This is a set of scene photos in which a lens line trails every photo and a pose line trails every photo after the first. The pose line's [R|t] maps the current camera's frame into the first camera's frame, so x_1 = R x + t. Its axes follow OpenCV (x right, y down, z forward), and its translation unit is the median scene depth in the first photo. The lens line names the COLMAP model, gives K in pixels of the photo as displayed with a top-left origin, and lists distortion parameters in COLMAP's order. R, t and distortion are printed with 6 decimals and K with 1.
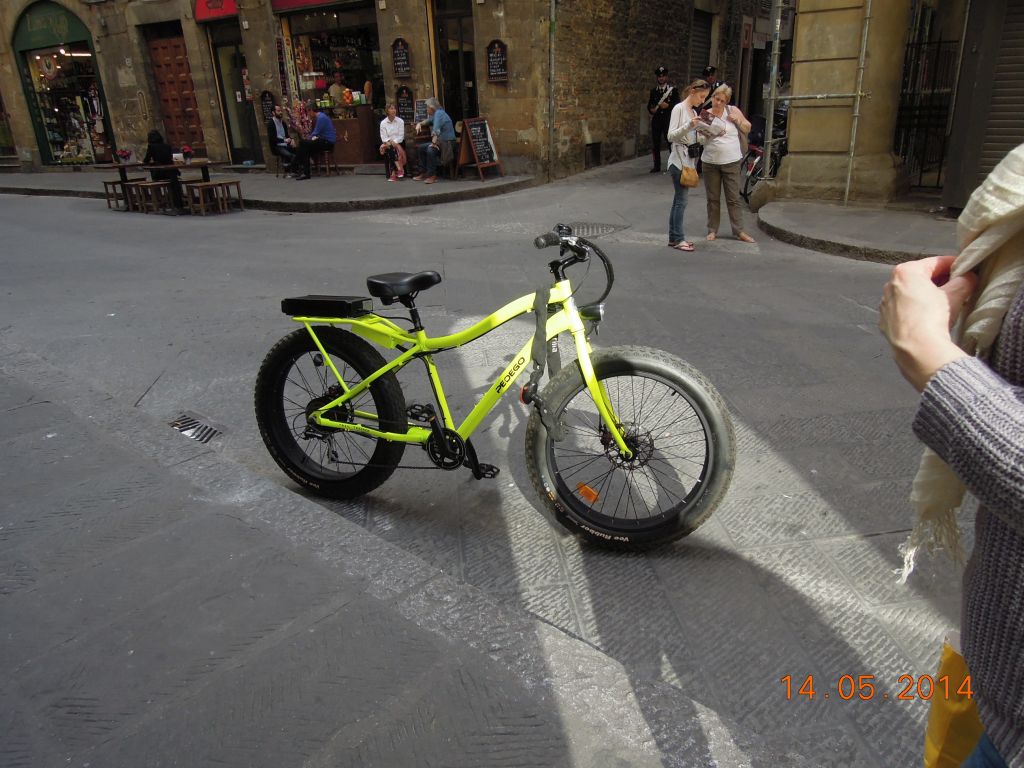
lens RADIAL K [[728.2, 0, 512.0], [0, 728.2, 384.0], [0, 0, 1]] dist [-0.023509, -0.000772]
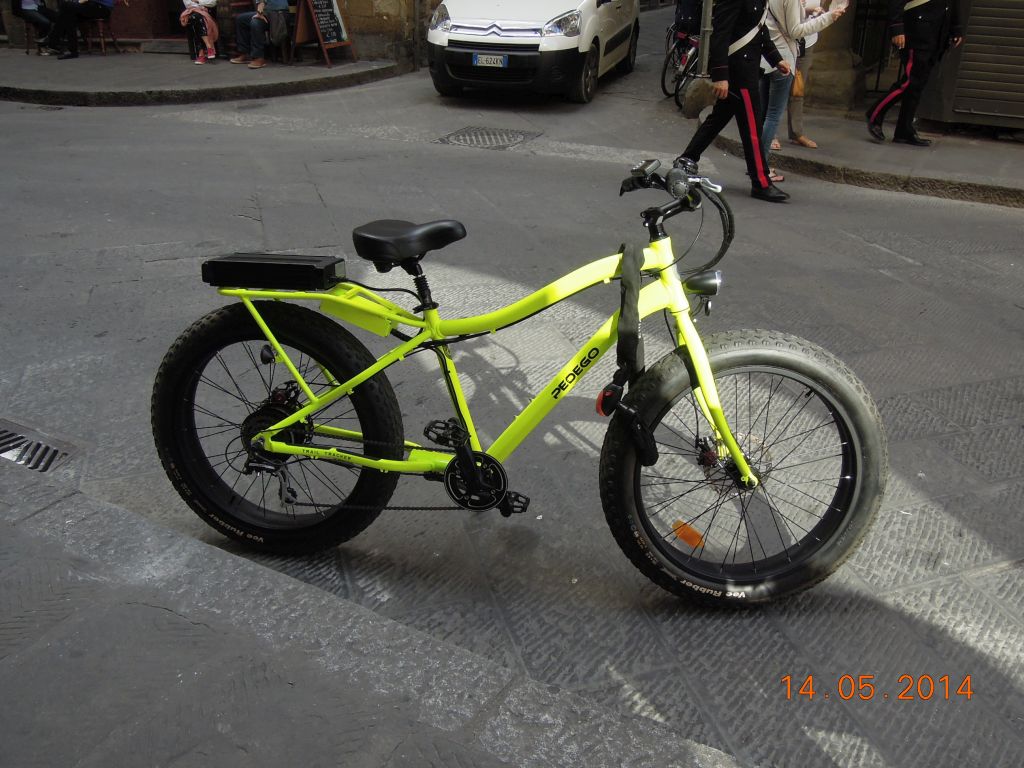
lens RADIAL K [[899.6, 0, 512.0], [0, 899.6, 384.0], [0, 0, 1]] dist [-0.036602, -0.011146]
pose [[0.979150, -0.038385, 0.199481, -0.211852], [0.024533, 0.997142, 0.071458, -0.058877], [-0.201654, -0.065074, 0.977293, 0.163623]]
